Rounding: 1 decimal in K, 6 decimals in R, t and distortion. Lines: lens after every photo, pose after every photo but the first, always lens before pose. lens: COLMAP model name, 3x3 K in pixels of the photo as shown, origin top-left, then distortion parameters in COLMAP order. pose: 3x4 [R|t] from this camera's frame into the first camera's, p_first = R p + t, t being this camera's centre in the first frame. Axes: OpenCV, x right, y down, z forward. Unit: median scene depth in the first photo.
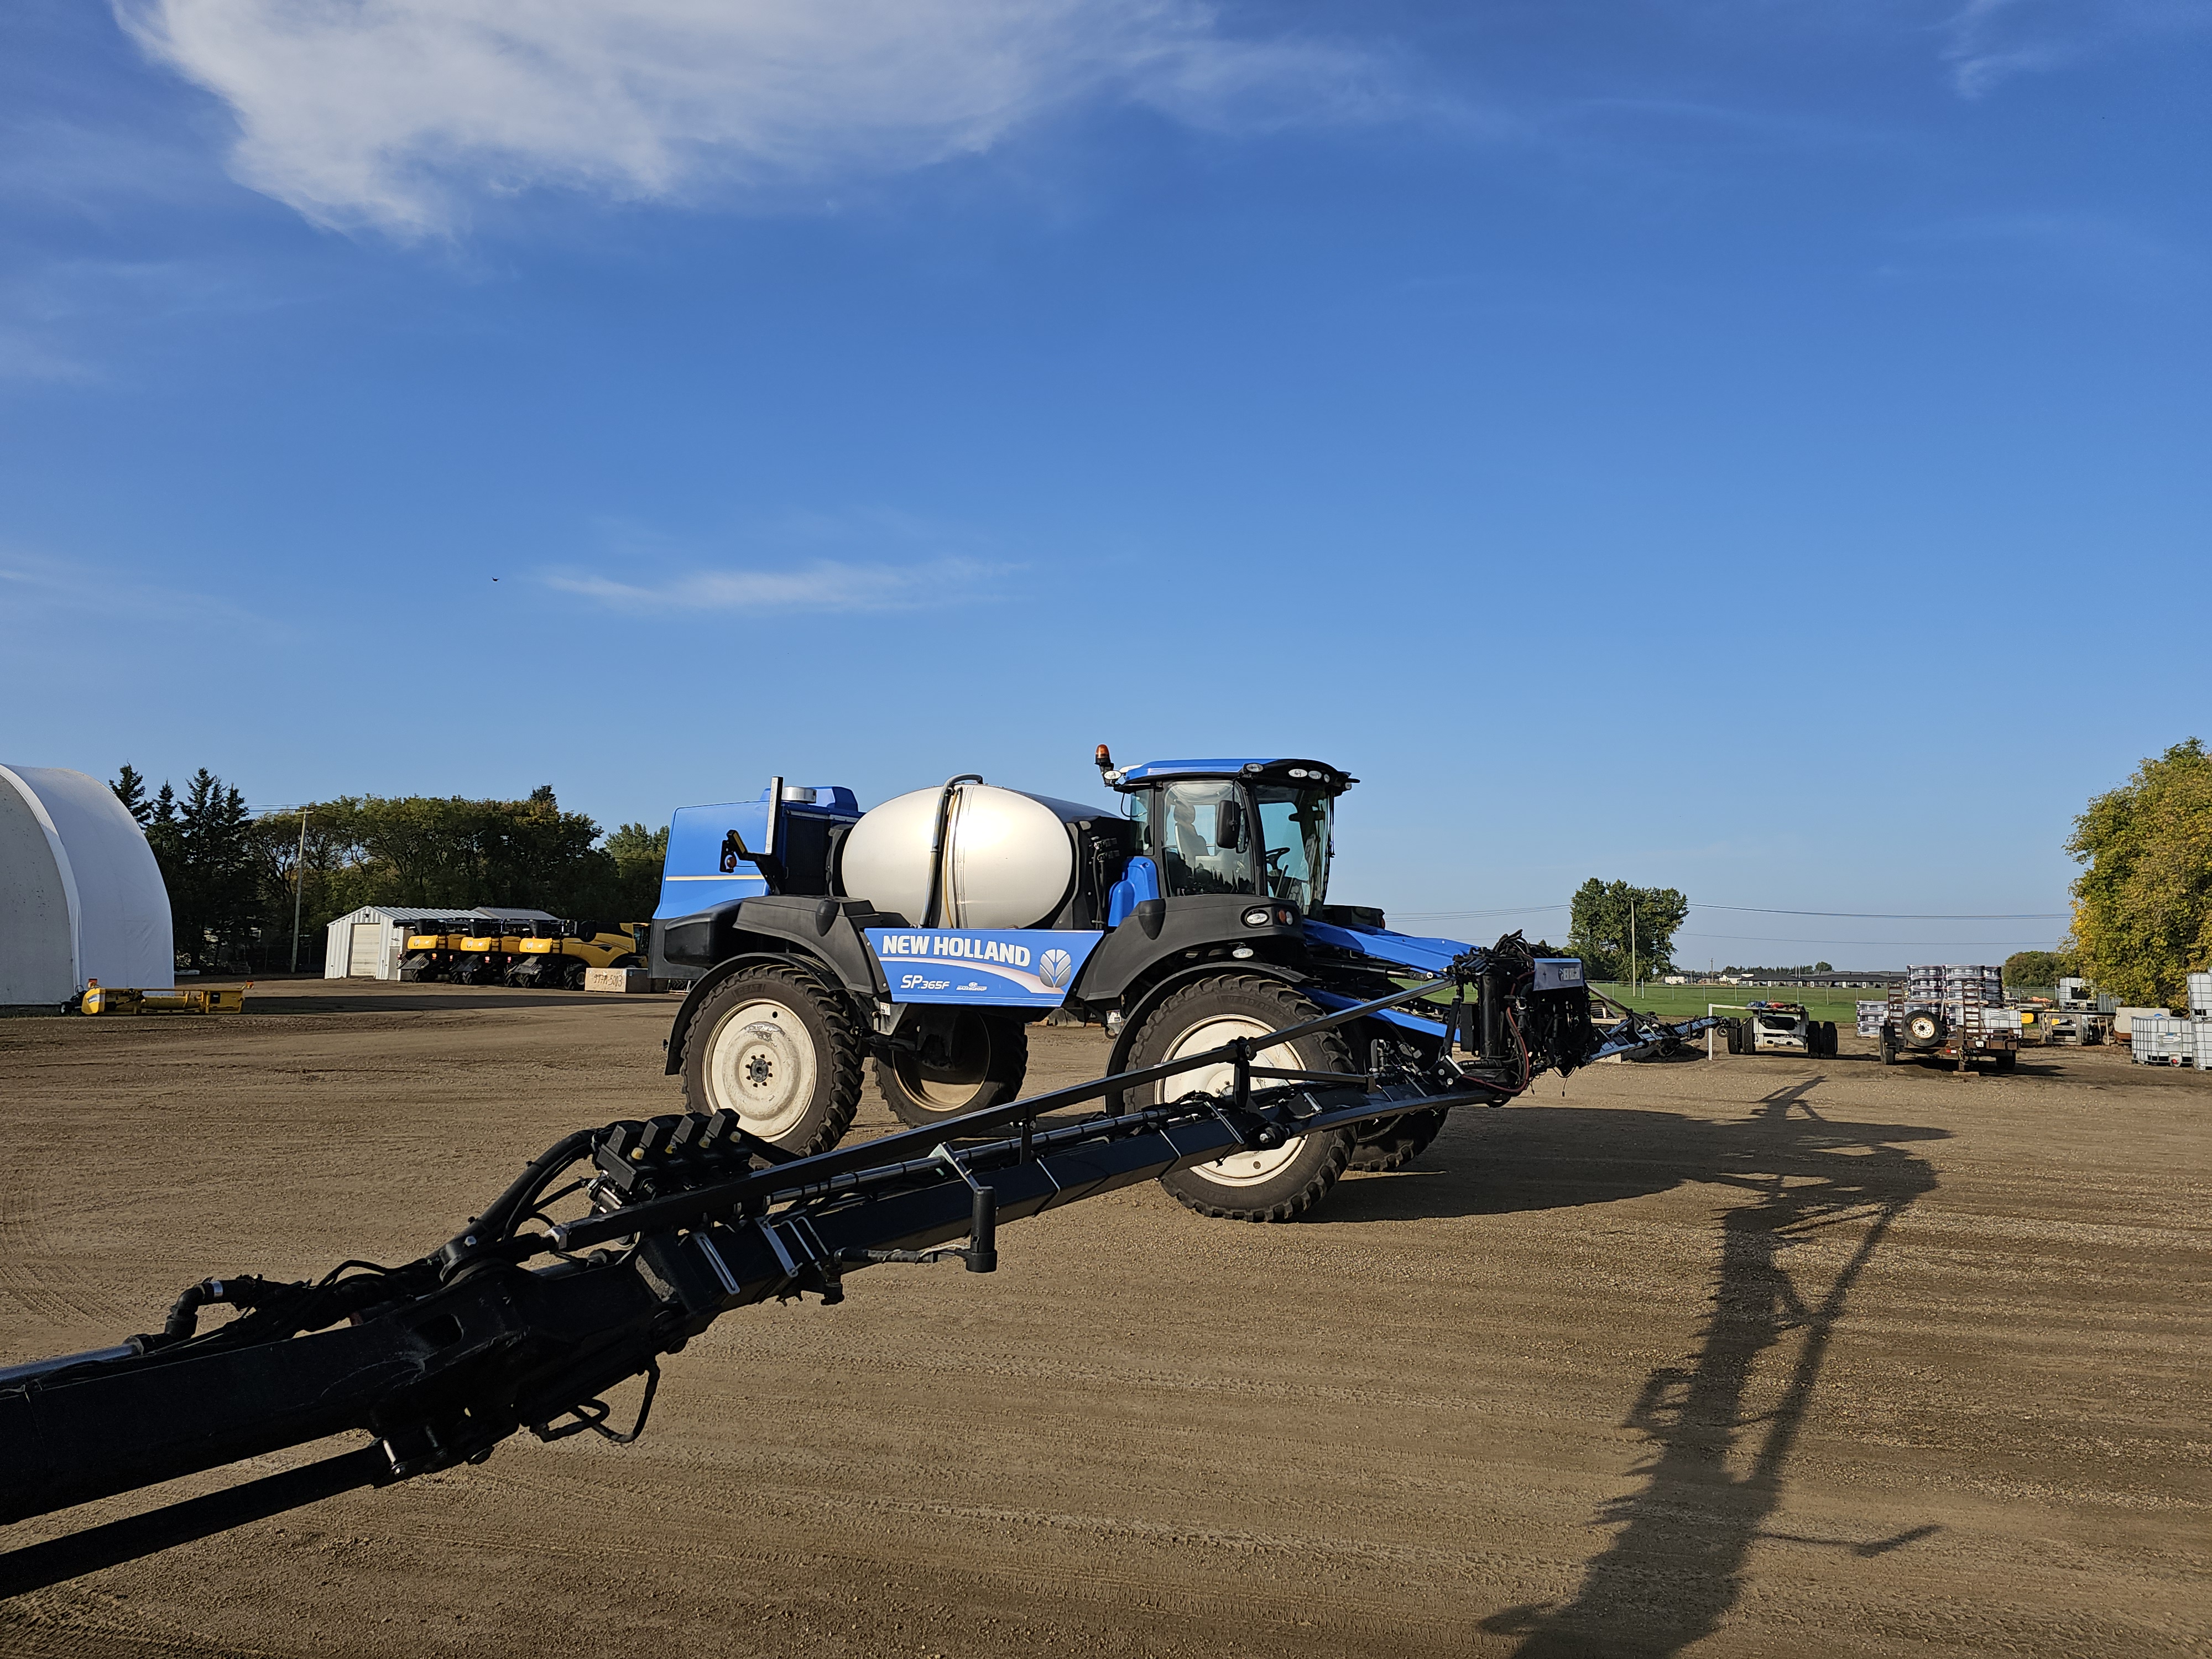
lens RADIAL K [[1470.4, 0, 1106.4], [0, 1470.4, 797.1], [0, 0, 1]] dist [0.071884, -0.064249]
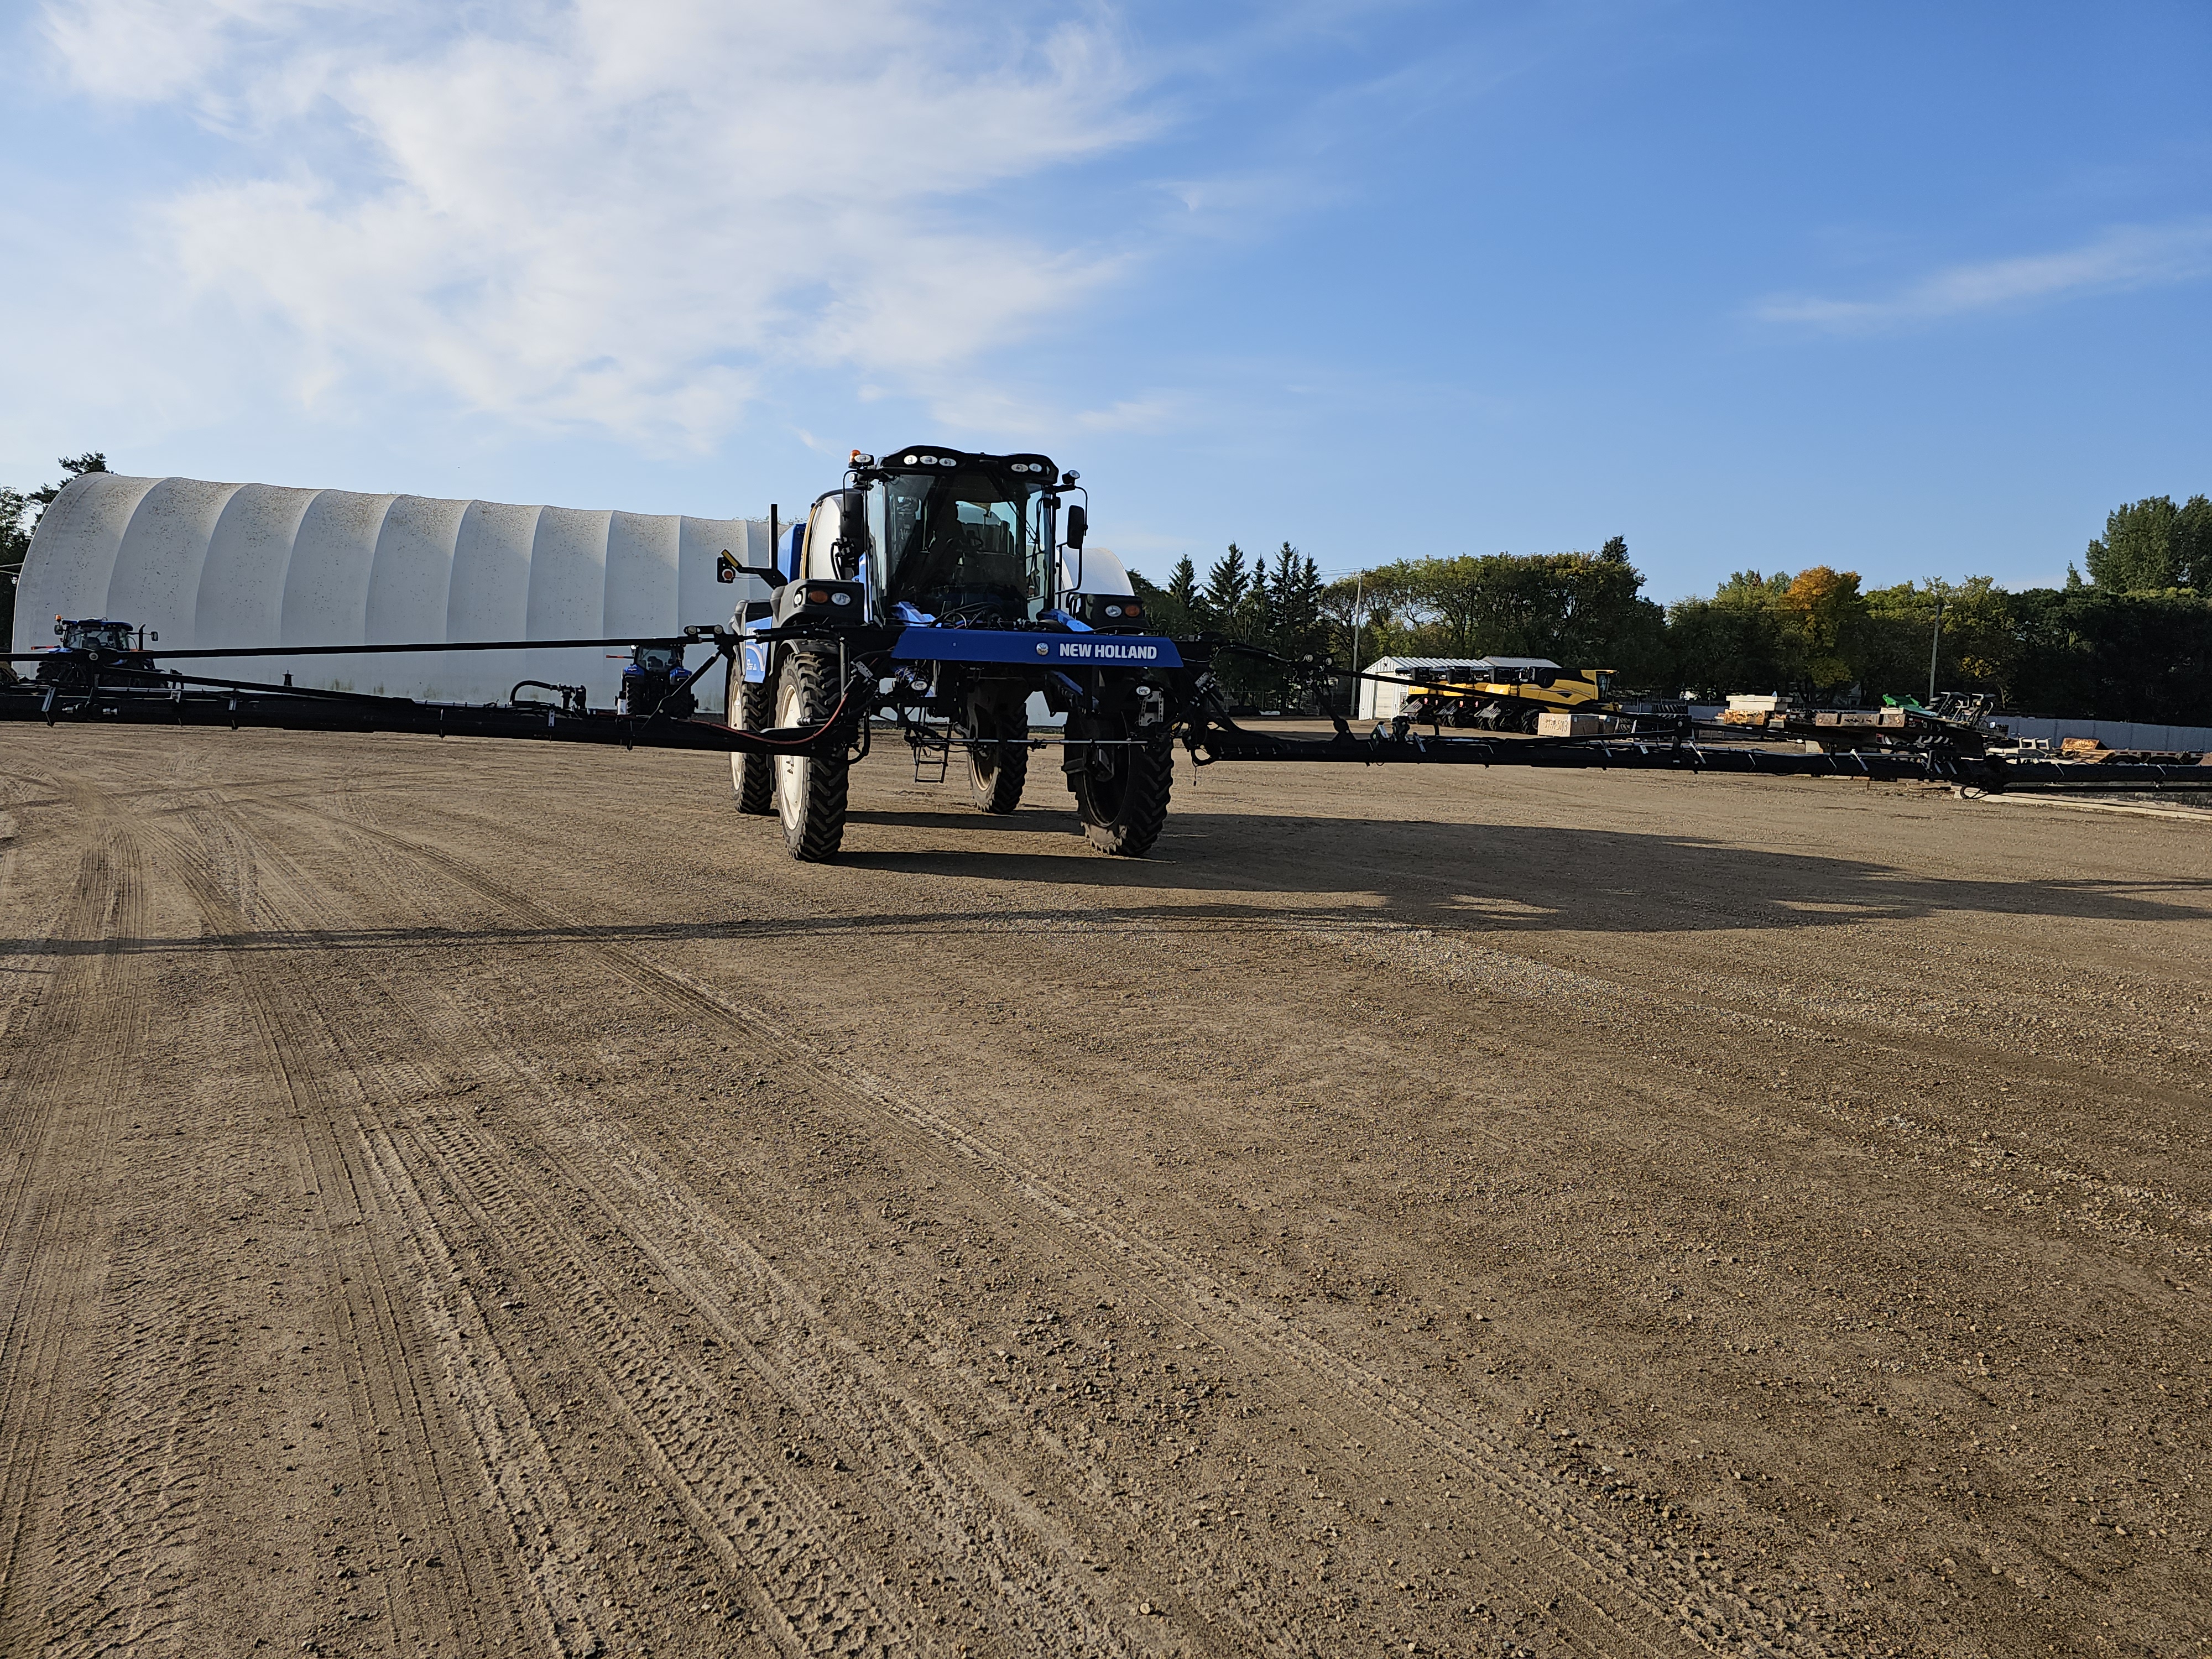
lens RADIAL K [[1482.7, 0, 1104.3], [0, 1482.7, 808.6], [0, 0, 1]] dist [0.070851, -0.059282]
pose [[0.710364, 0.060544, -0.701225, 0.364116], [0.057950, 0.987880, 0.144000, 0.030769], [0.701444, -0.142928, 0.698246, 0.117222]]
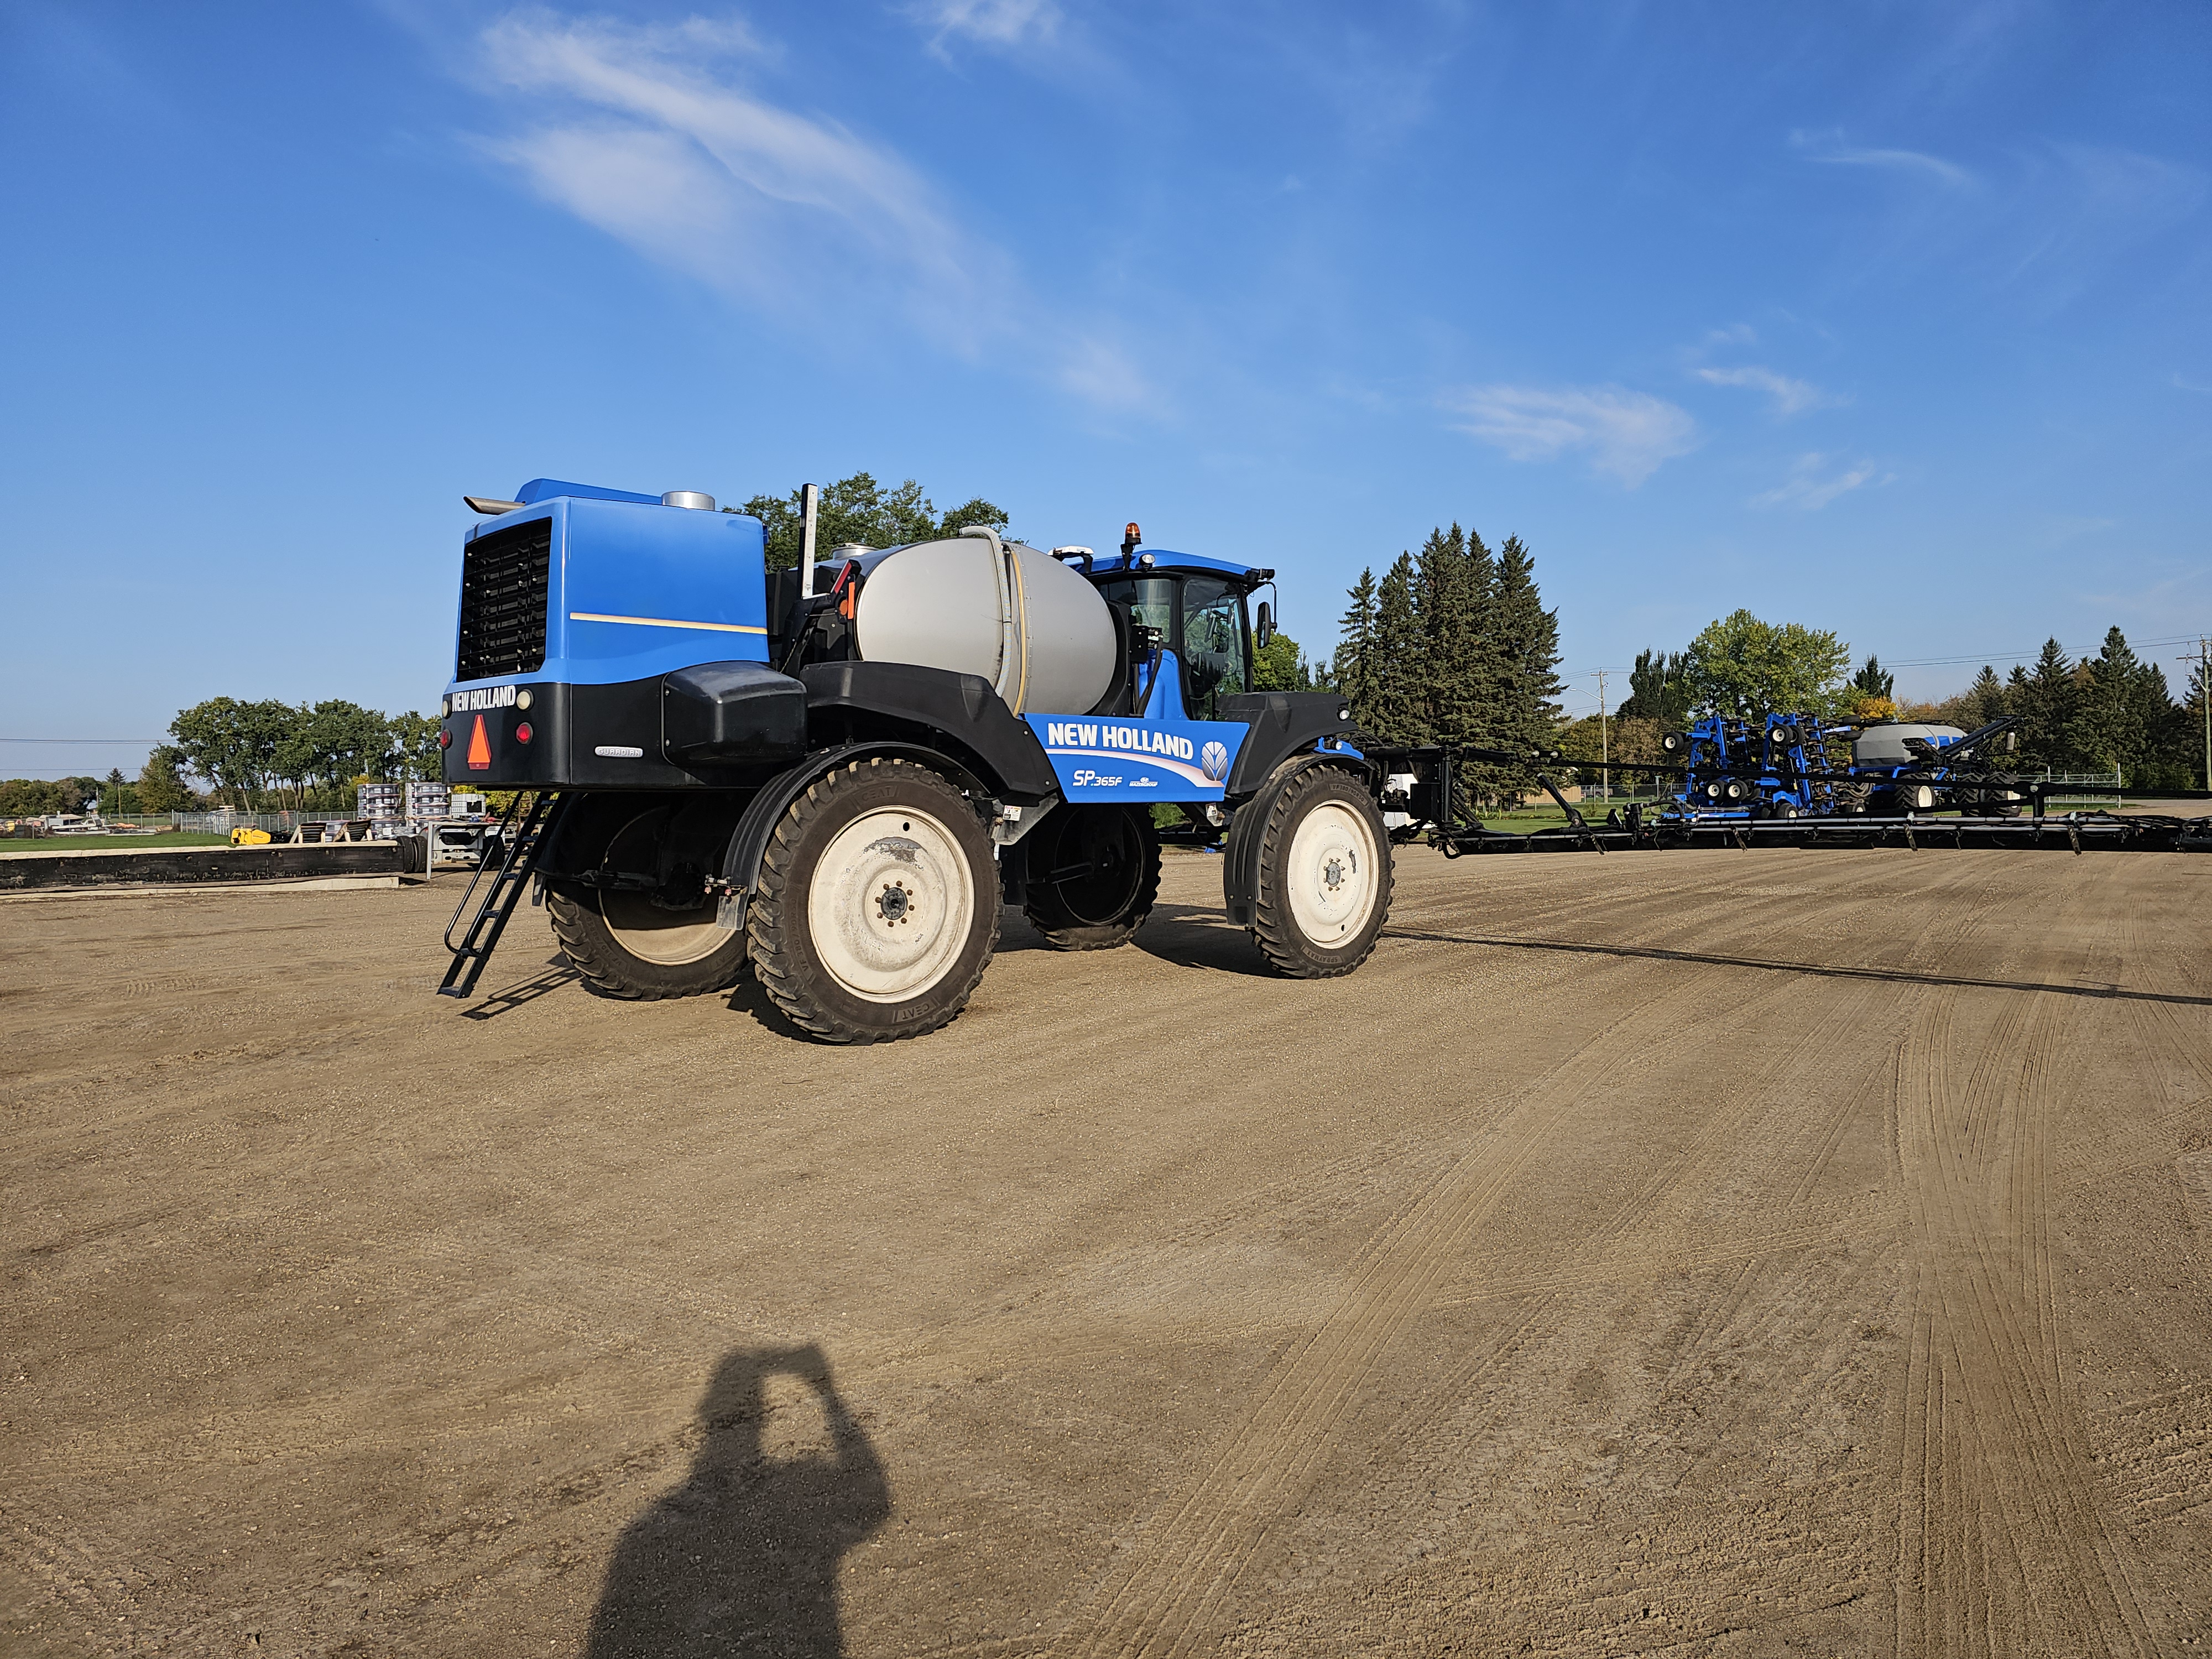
lens RADIAL K [[1454.4, 0, 1106.0], [0, 1454.4, 829.5], [0, 0, 1]] dist [0.070055, -0.072216]
pose [[0.371064, -0.042462, 0.927636, -0.330733], [-0.084450, 0.993271, 0.079247, 0.032095], [-0.924759, -0.107745, 0.364981, 0.250320]]
